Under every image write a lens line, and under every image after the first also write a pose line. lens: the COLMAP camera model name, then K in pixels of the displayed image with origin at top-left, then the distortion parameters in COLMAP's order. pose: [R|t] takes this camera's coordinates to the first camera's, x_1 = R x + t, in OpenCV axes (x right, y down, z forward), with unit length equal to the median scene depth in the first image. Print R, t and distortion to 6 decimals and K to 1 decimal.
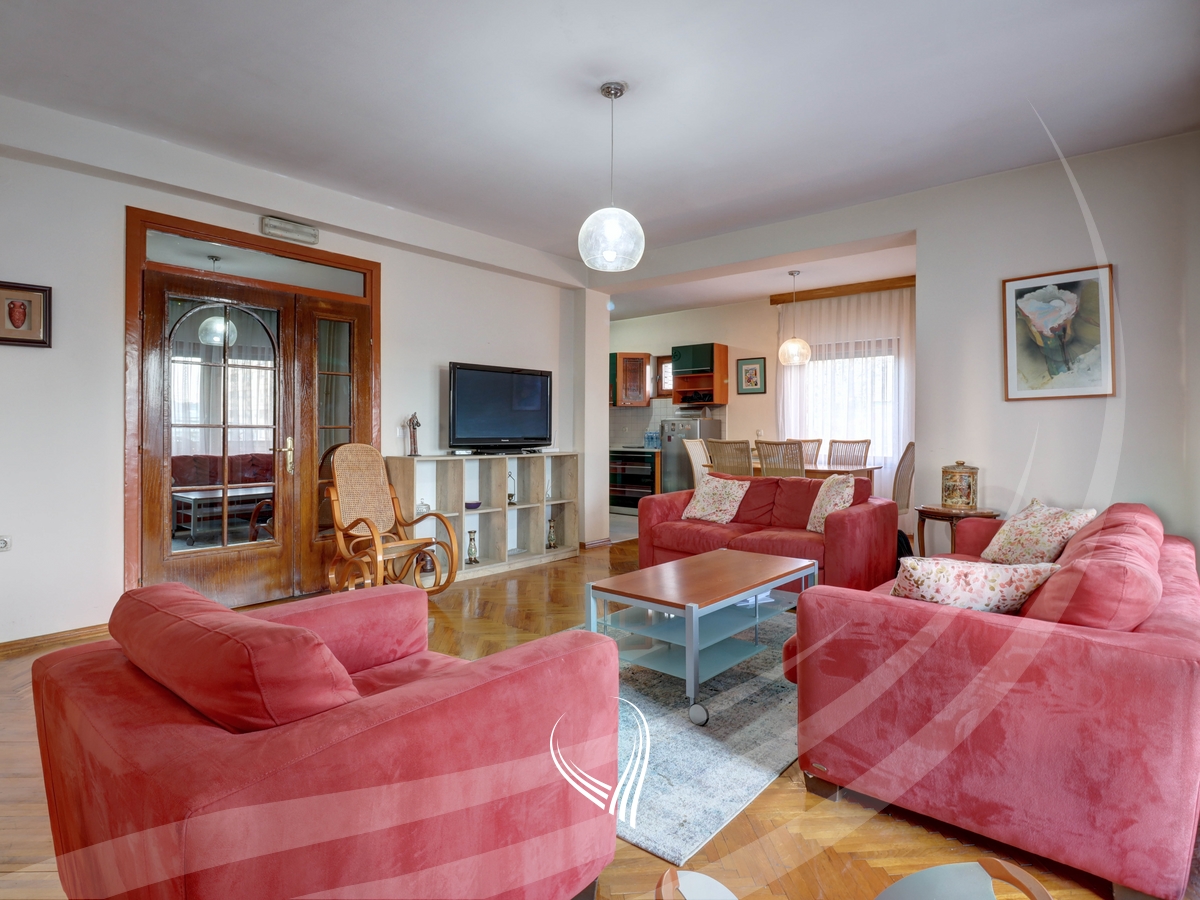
lens RADIAL K [[682.4, 0, 600.0], [0, 682.4, 450.0], [0, 0, 1]] dist [-0.003376, -0.001230]
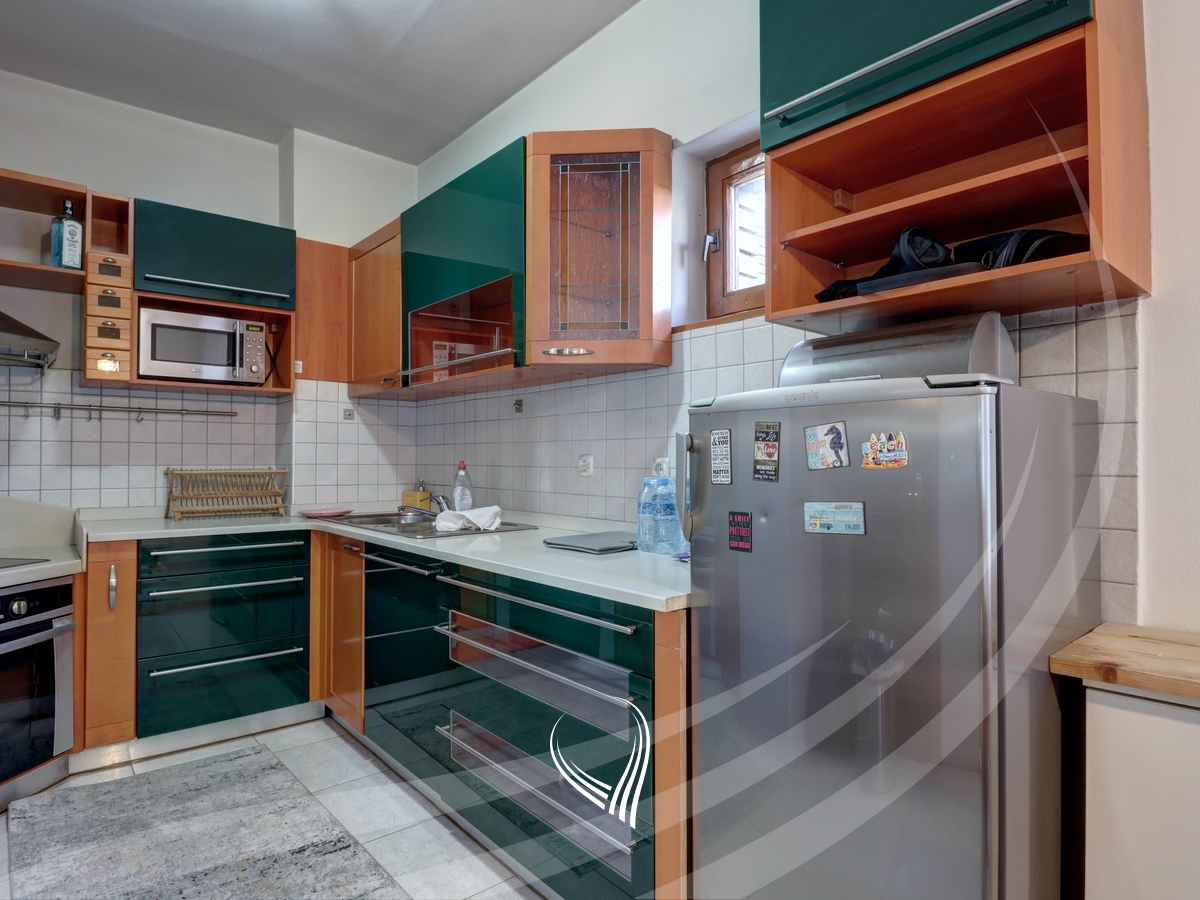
lens RADIAL K [[682.4, 0, 600.0], [0, 682.4, 450.0], [0, 0, 1]] dist [-0.003376, -0.001230]
pose [[0.987524, -0.004685, -0.157398, 0.117633], [-0.000719, 0.999413, -0.034265, -0.035708], [0.157466, 0.033950, 0.986941, 1.056394]]
